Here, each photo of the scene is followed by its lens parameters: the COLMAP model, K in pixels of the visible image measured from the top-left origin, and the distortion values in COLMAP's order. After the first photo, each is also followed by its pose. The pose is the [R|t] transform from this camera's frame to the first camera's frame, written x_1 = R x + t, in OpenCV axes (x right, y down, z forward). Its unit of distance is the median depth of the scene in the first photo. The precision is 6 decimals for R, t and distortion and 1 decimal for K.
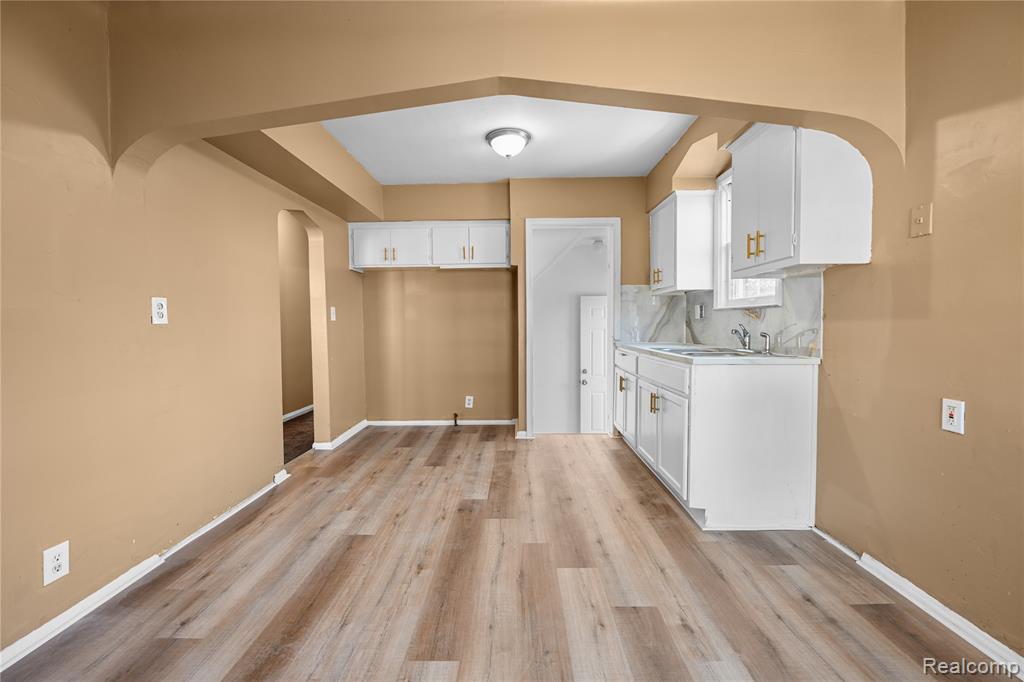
lens RADIAL K [[408.6, 0, 512.0], [0, 408.6, 341.0], [0, 0, 1]] dist [-0.000852, -0.000022]
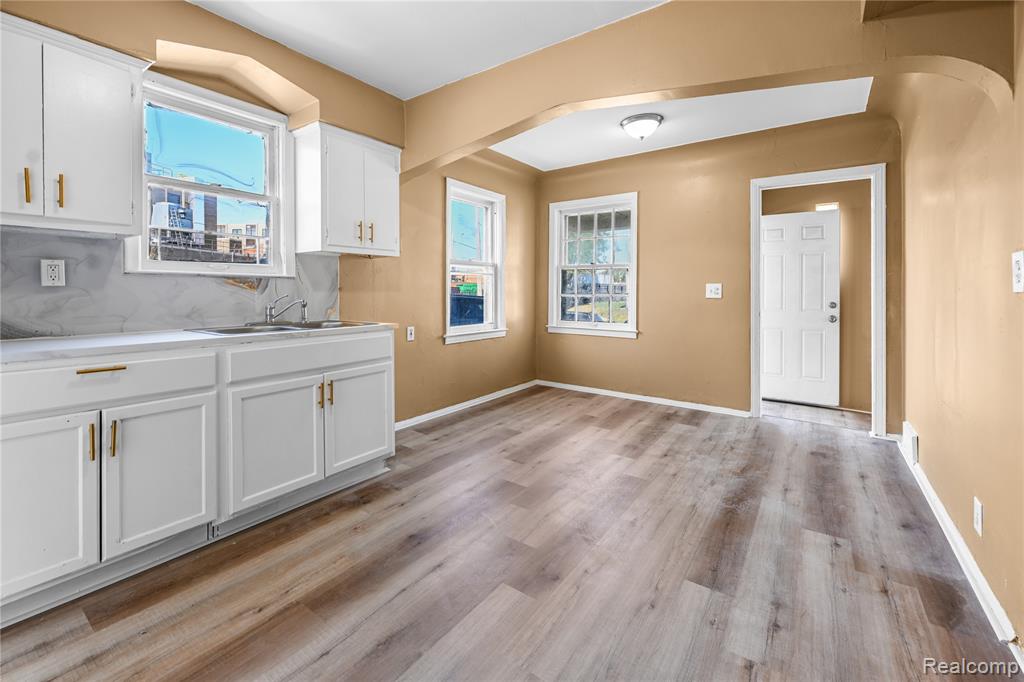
lens RADIAL K [[425.7, 0, 516.0], [0, 425.7, 292.3], [0, 0, 1]] dist [-0.000680, 0.000258]
pose [[-0.824769, 0.003709, 0.565457, -0.593572], [0.027987, 0.999021, 0.034270, -0.088801], [-0.564776, 0.044090, -0.824065, 2.028951]]
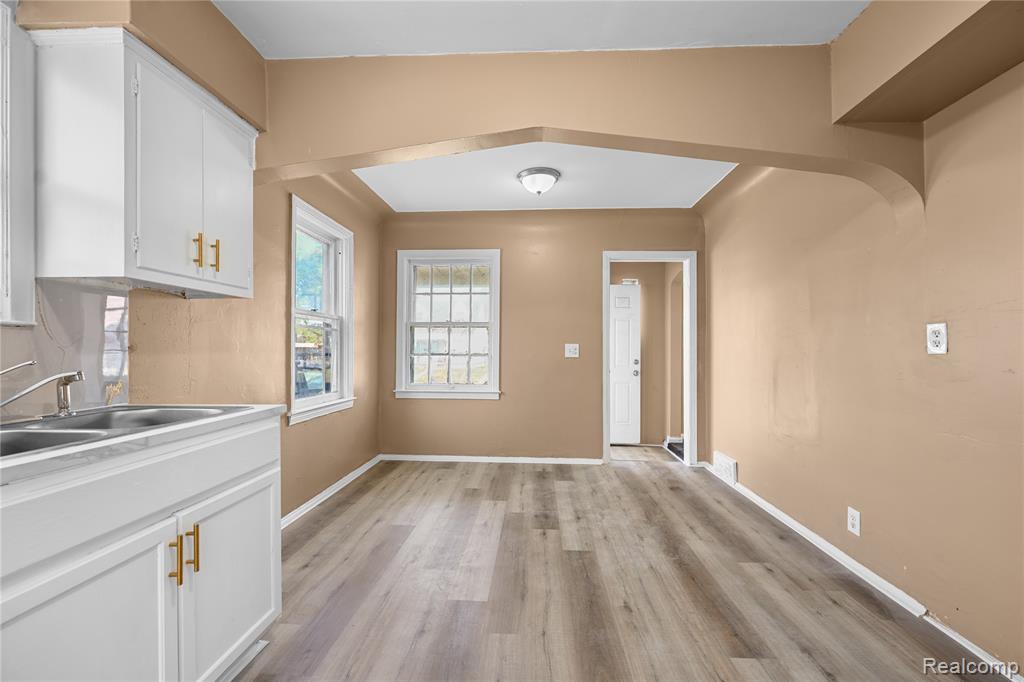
lens RADIAL K [[410.6, 0, 516.8], [0, 410.6, 348.9], [0, 0, 1]] dist [0.000779, 0.000054]
pose [[-0.999363, 0.005138, 0.035326, -0.000961], [0.006550, 0.999179, 0.039979, -0.094194], [-0.035091, 0.040185, -0.998576, 1.926658]]
